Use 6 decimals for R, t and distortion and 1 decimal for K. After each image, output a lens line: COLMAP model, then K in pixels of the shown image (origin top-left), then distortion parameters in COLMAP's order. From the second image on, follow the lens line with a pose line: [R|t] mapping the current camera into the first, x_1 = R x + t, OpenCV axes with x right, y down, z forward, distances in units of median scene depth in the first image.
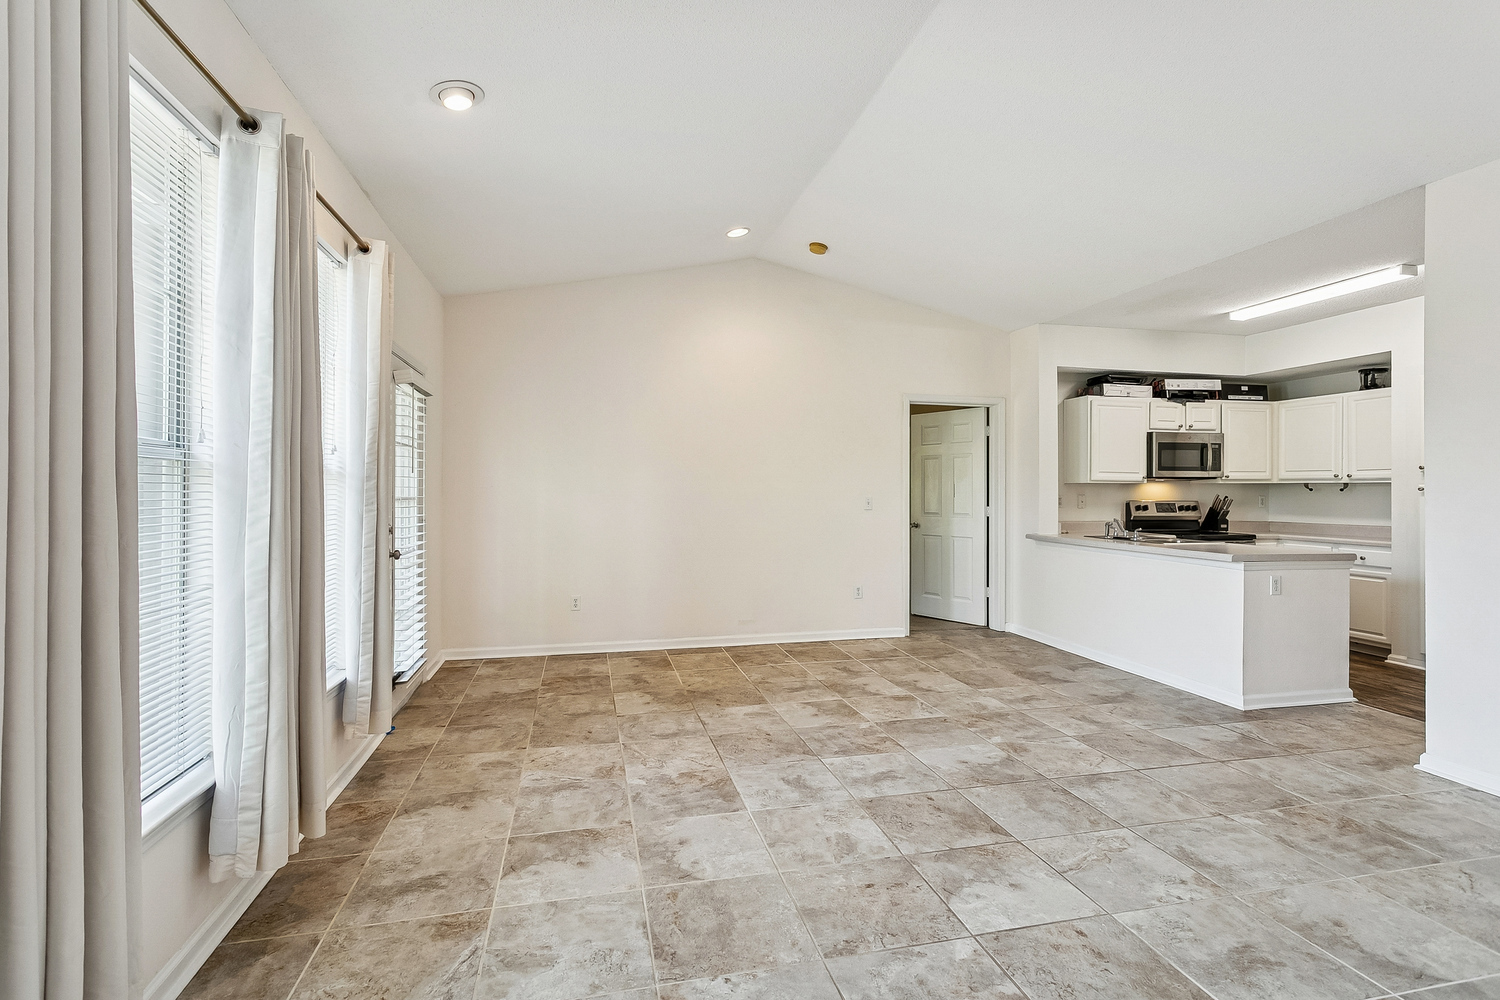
lens RADIAL K [[714.8, 0, 741.5], [0, 714.8, 492.2], [0, 0, 1]] dist [0.002224, 0.001556]
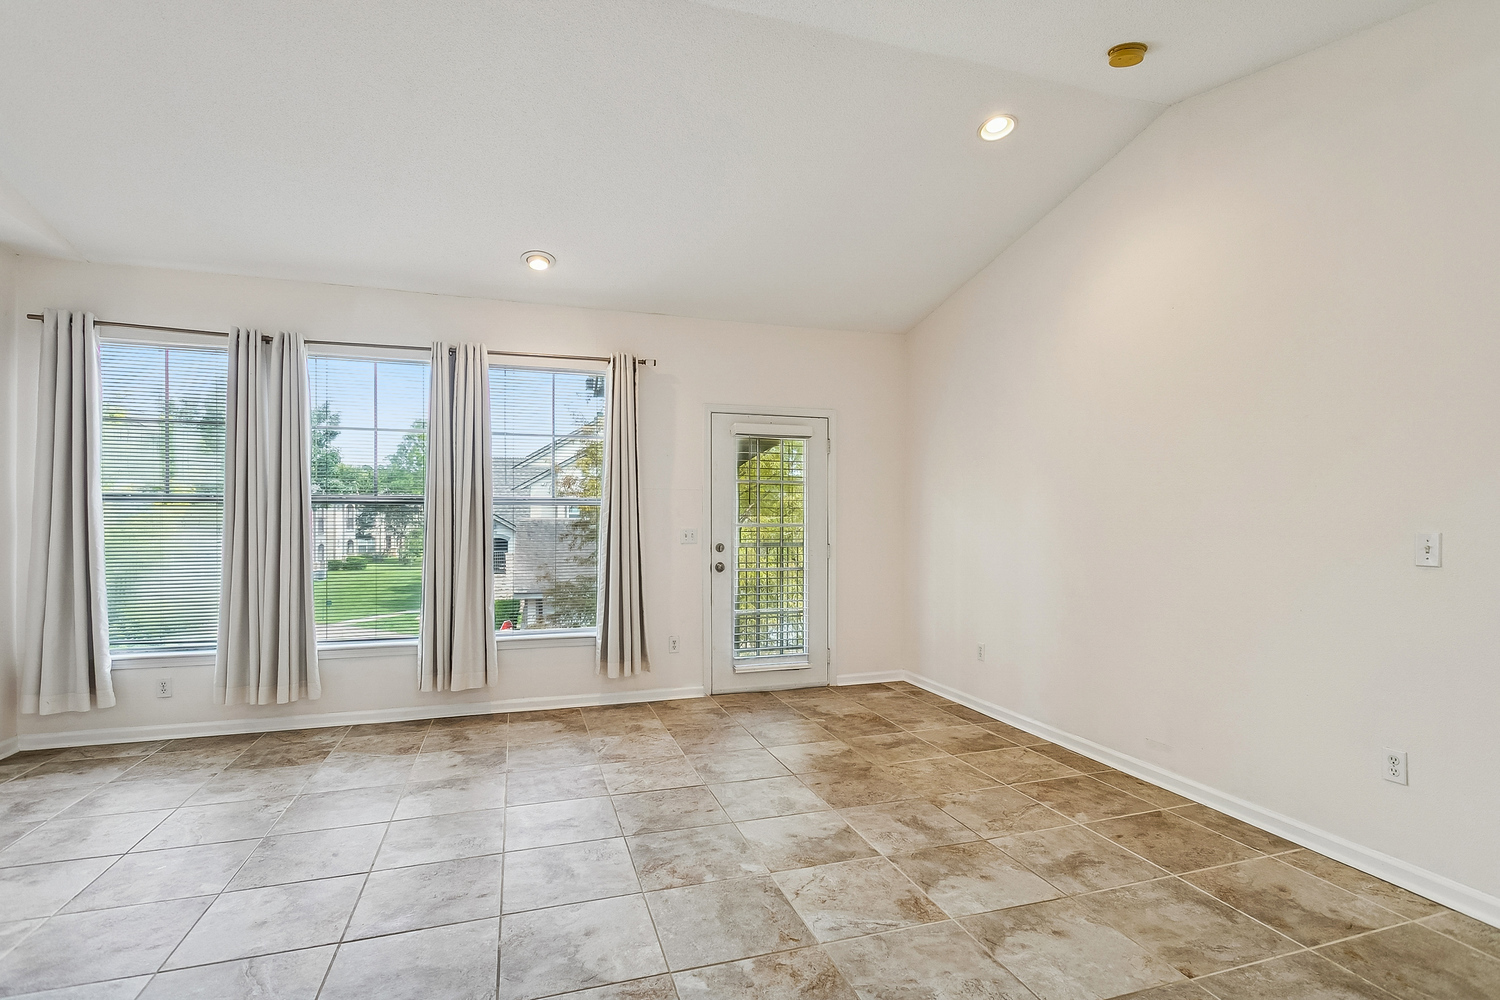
lens RADIAL K [[714.8, 0, 750.1], [0, 714.8, 521.9], [0, 0, 1]] dist [0.002224, 0.001556]
pose [[0.089519, 0.002740, -0.995981, 0.844384], [-0.002861, 0.999993, 0.002493, 0.000612], [0.995981, 0.002627, 0.089526, 0.943324]]
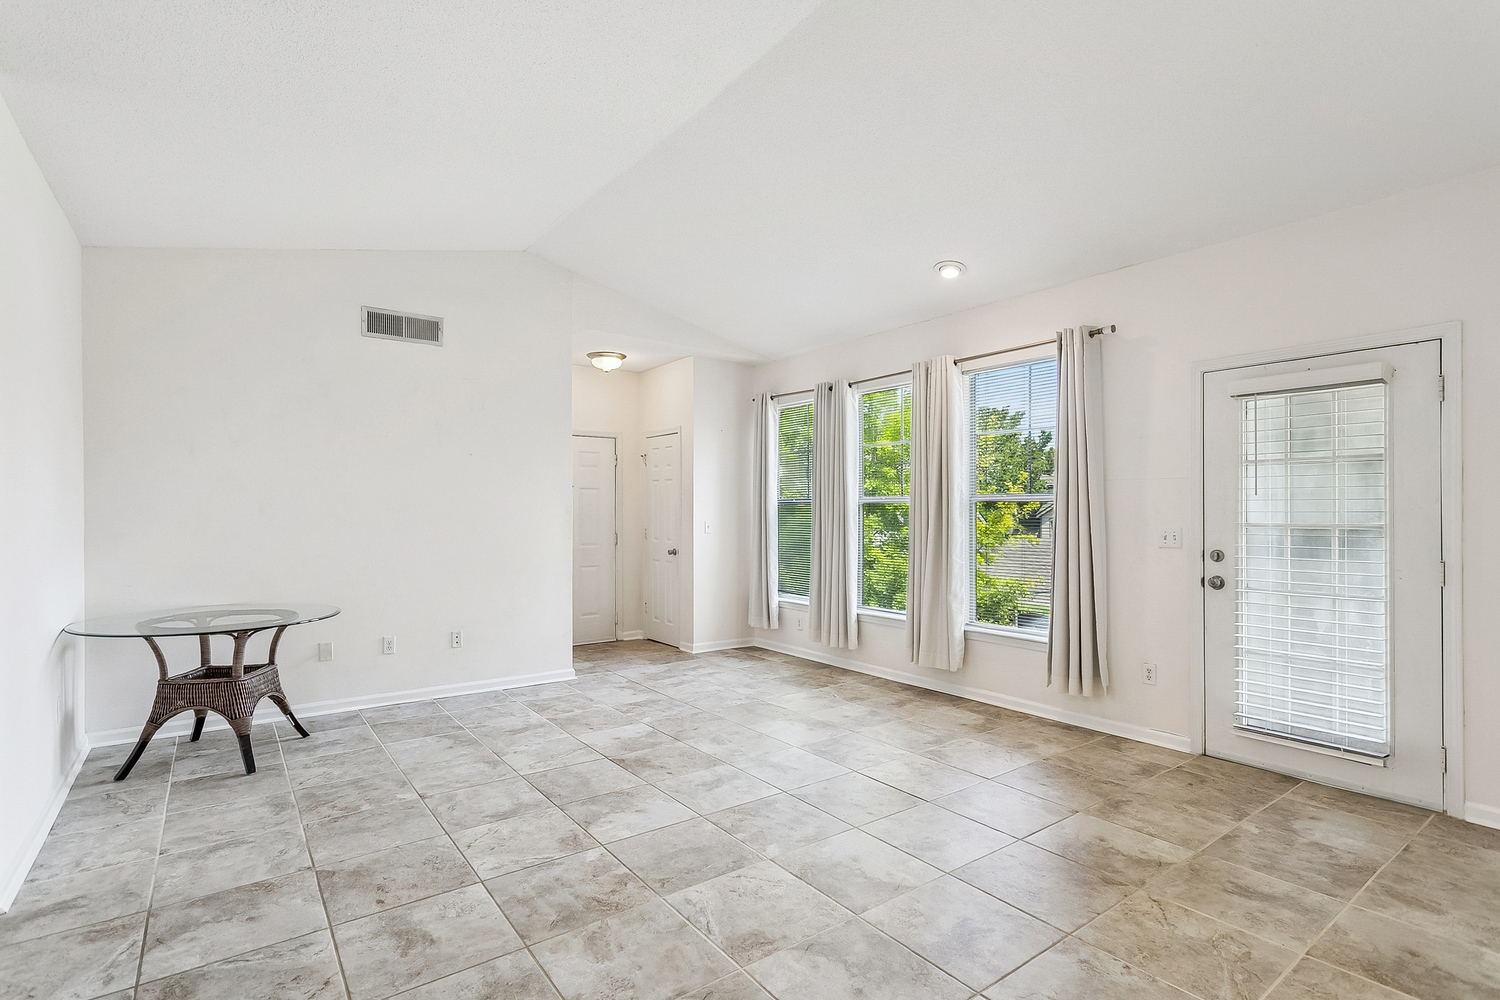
lens RADIAL K [[714.8, 0, 743.9], [0, 714.8, 495.0], [0, 0, 1]] dist [0.002224, 0.001556]
pose [[-0.915114, -0.012635, -0.402997, 0.487489], [-0.003364, 0.999713, -0.023705, -0.004180], [0.403181, -0.020337, -0.914894, 1.646507]]
